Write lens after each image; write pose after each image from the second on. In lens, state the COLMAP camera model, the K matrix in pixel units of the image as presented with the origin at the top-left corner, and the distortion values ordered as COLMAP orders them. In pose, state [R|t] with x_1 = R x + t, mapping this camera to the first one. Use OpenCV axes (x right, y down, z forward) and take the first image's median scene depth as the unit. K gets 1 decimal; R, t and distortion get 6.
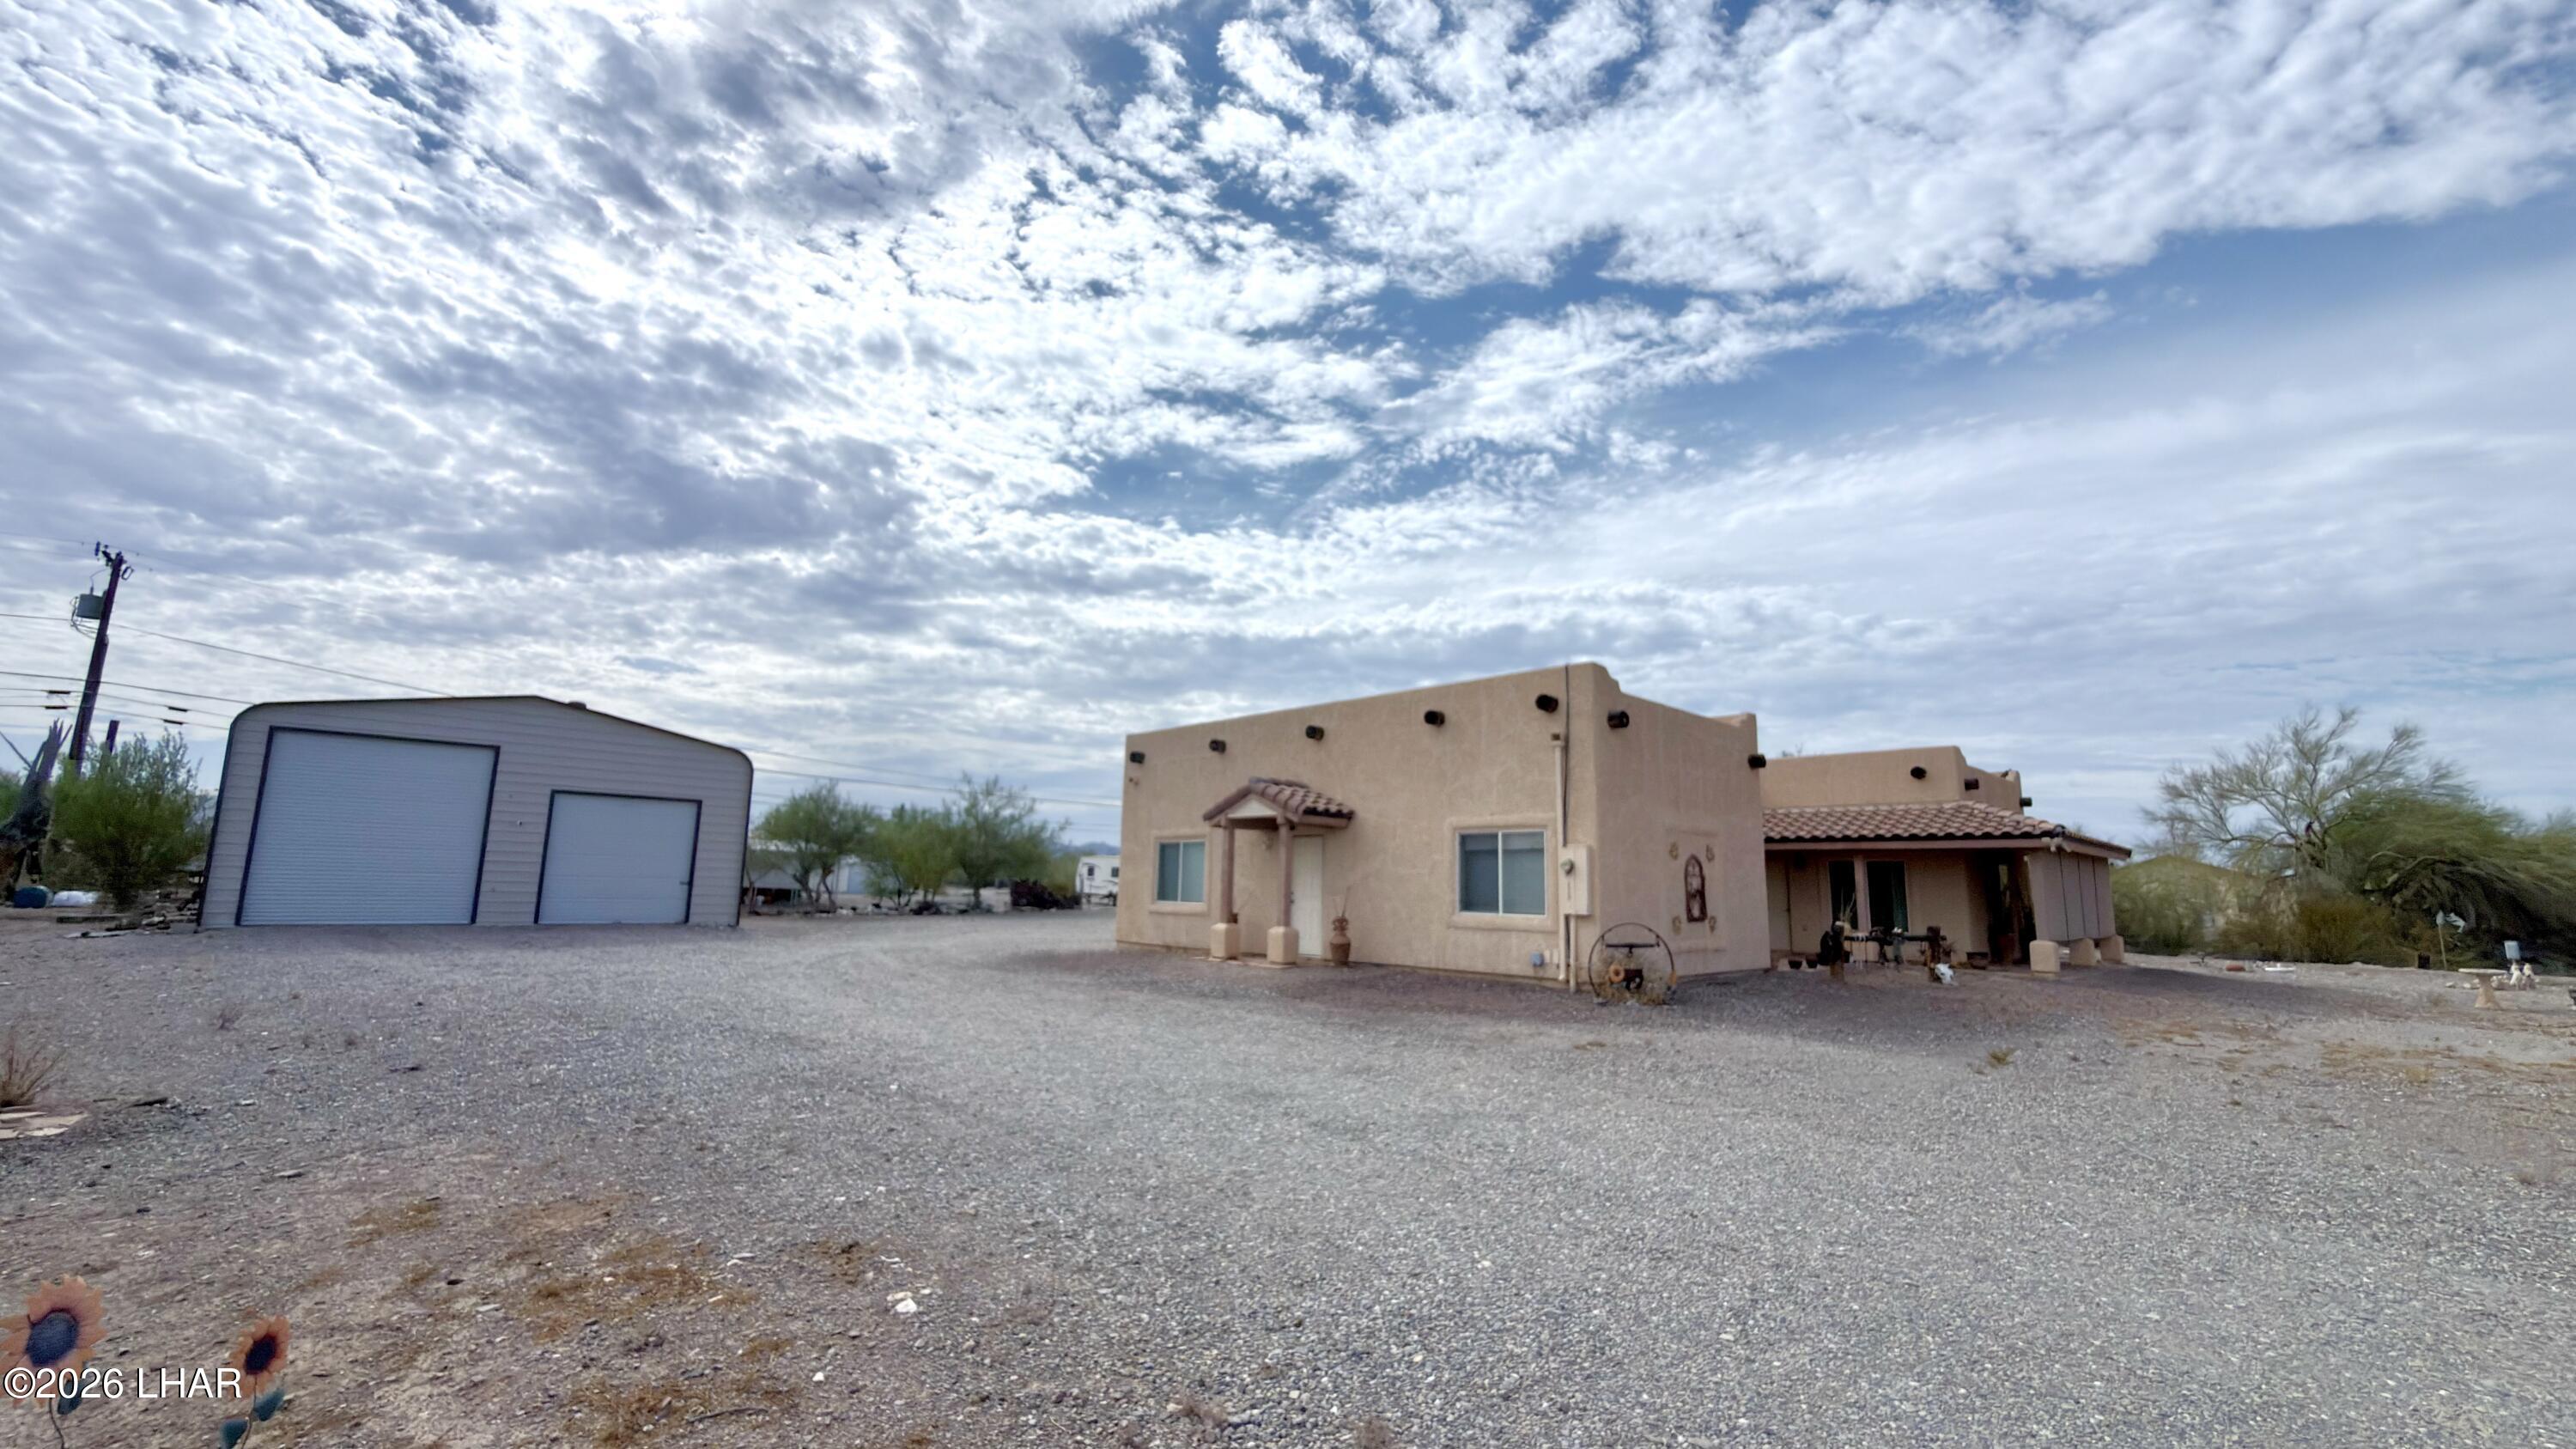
lens RADIAL K [[1028.4, 0, 1288.0], [0, 1028.4, 724.5], [0, 0, 1]] dist [0.001866, 0.000822]
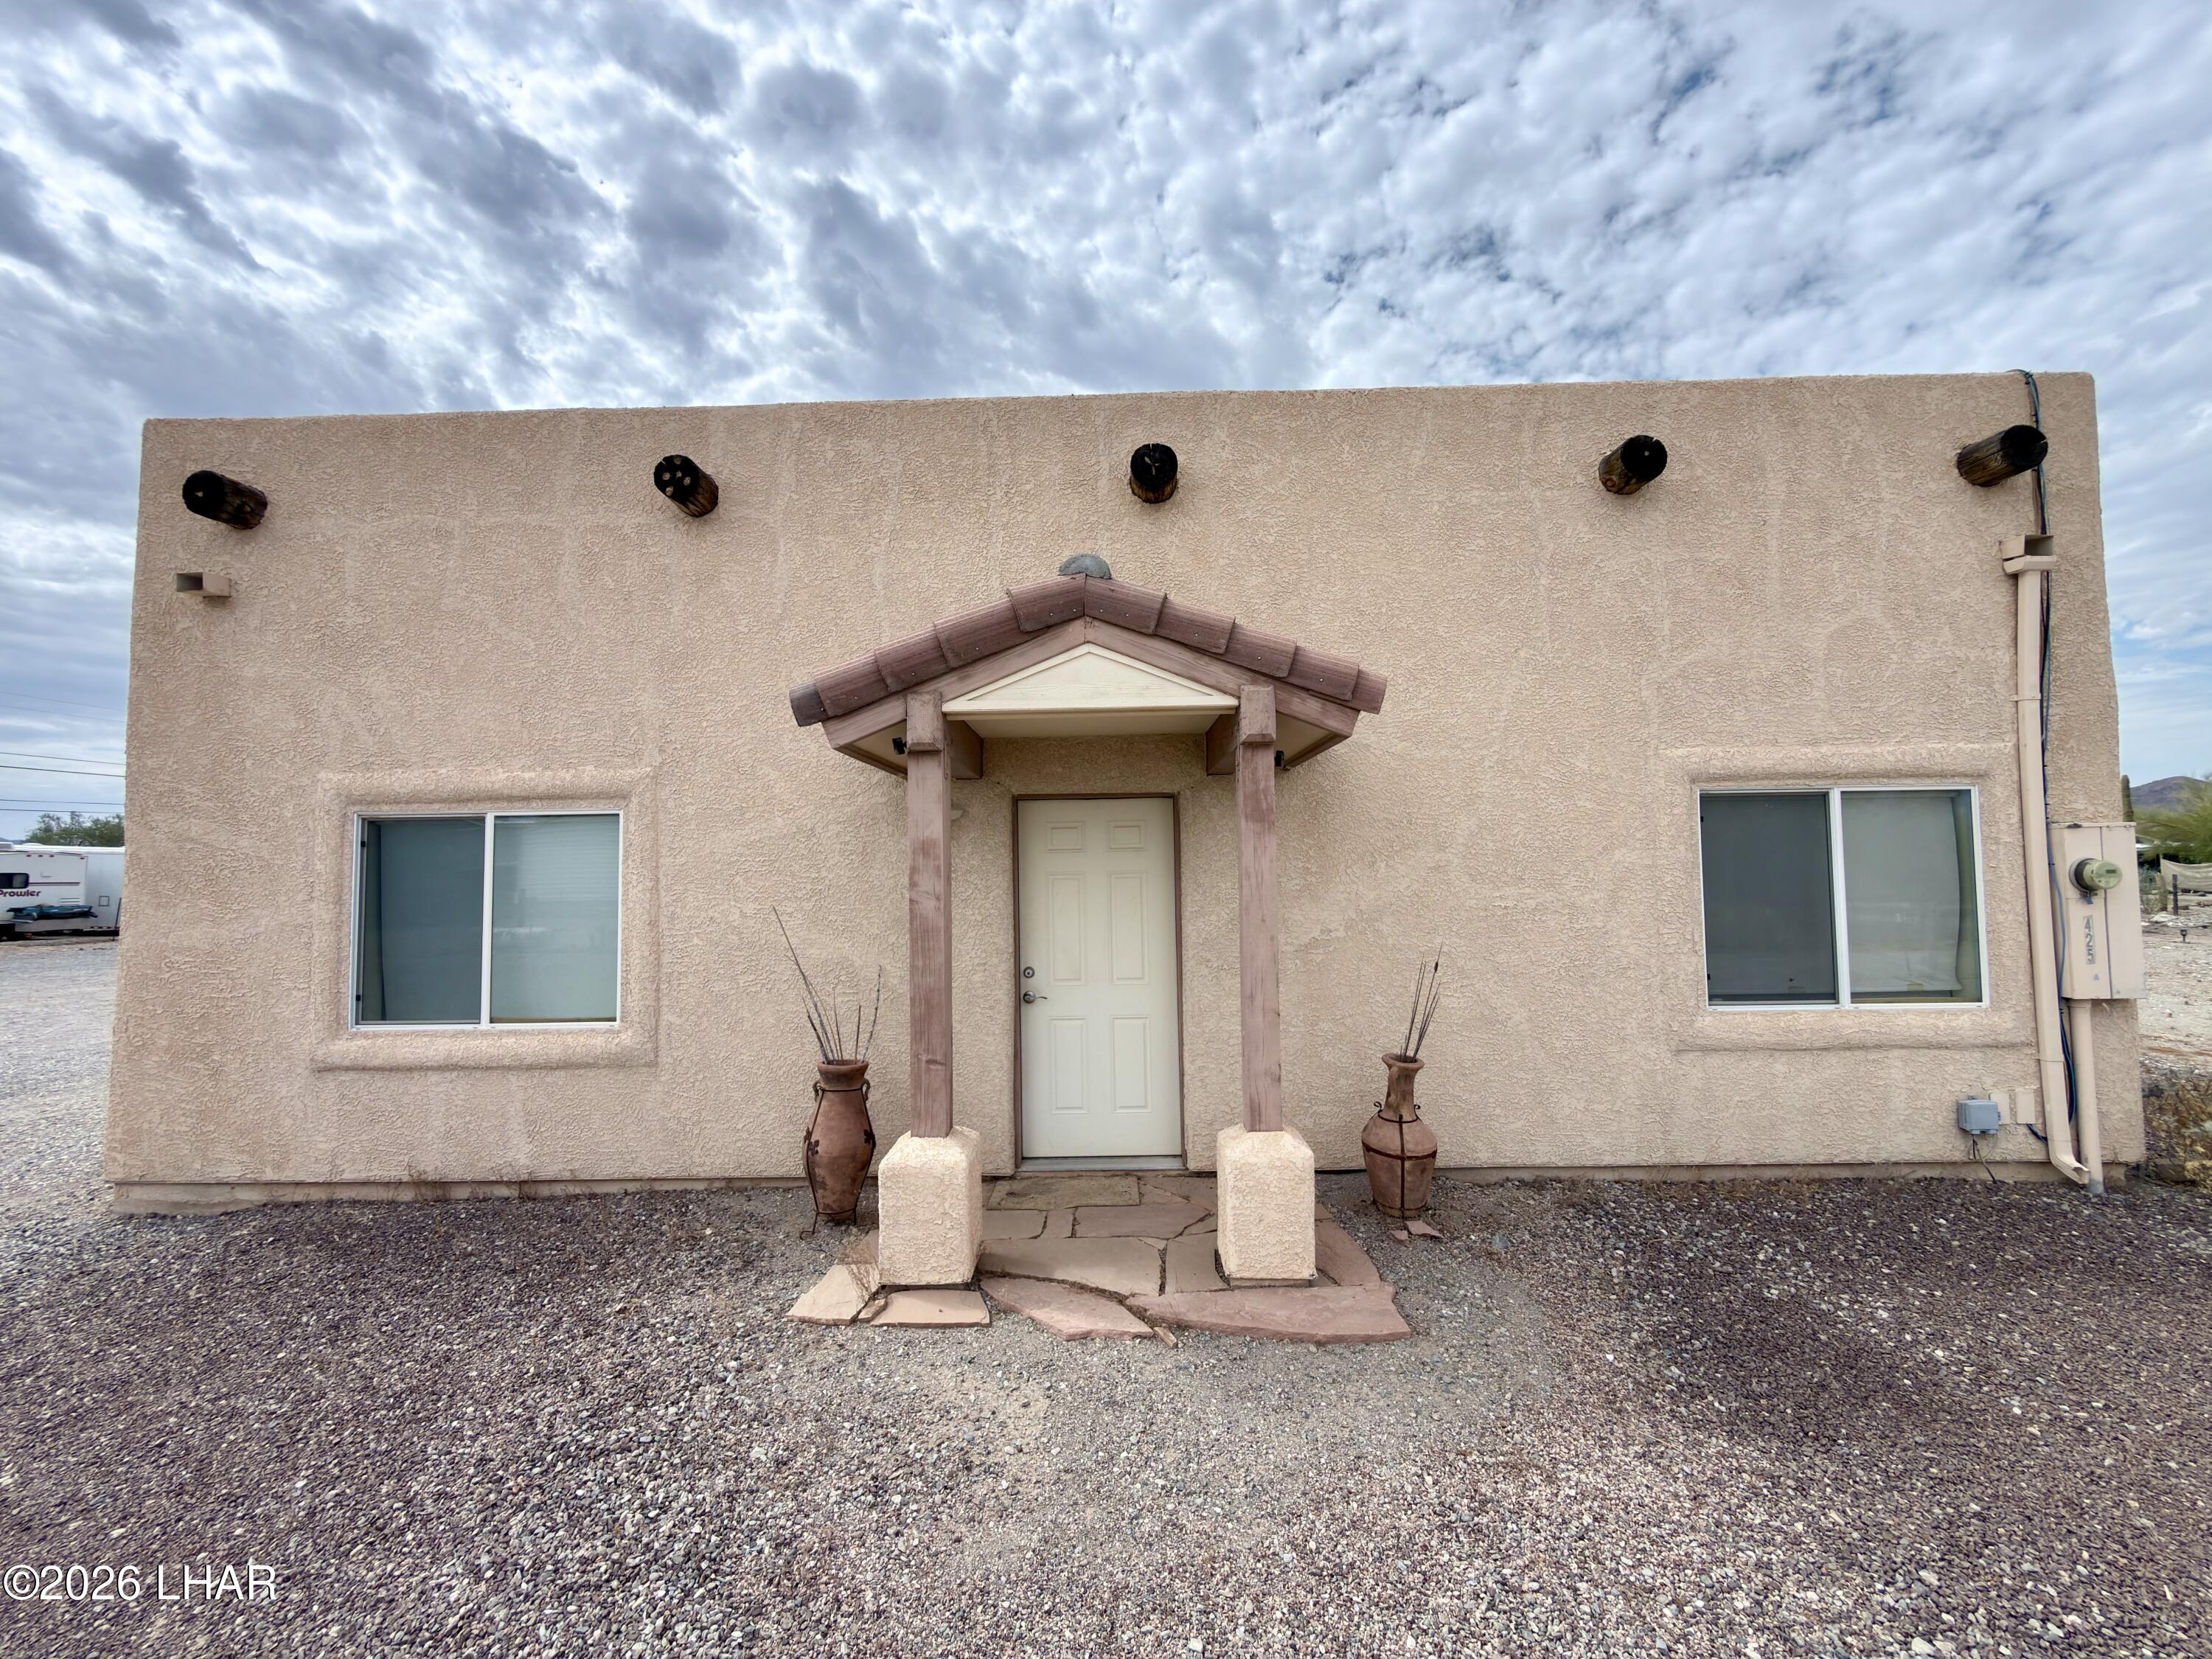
lens RADIAL K [[889.4, 0, 1106.0], [0, 889.4, 829.5], [0, 0, 1]] dist [-0.000153, -0.000017]
pose [[0.703024, 0.005481, 0.711145, -0.208068], [-0.081339, 0.994028, 0.072750, 0.113715], [-0.706500, -0.108989, 0.699271, 0.930396]]
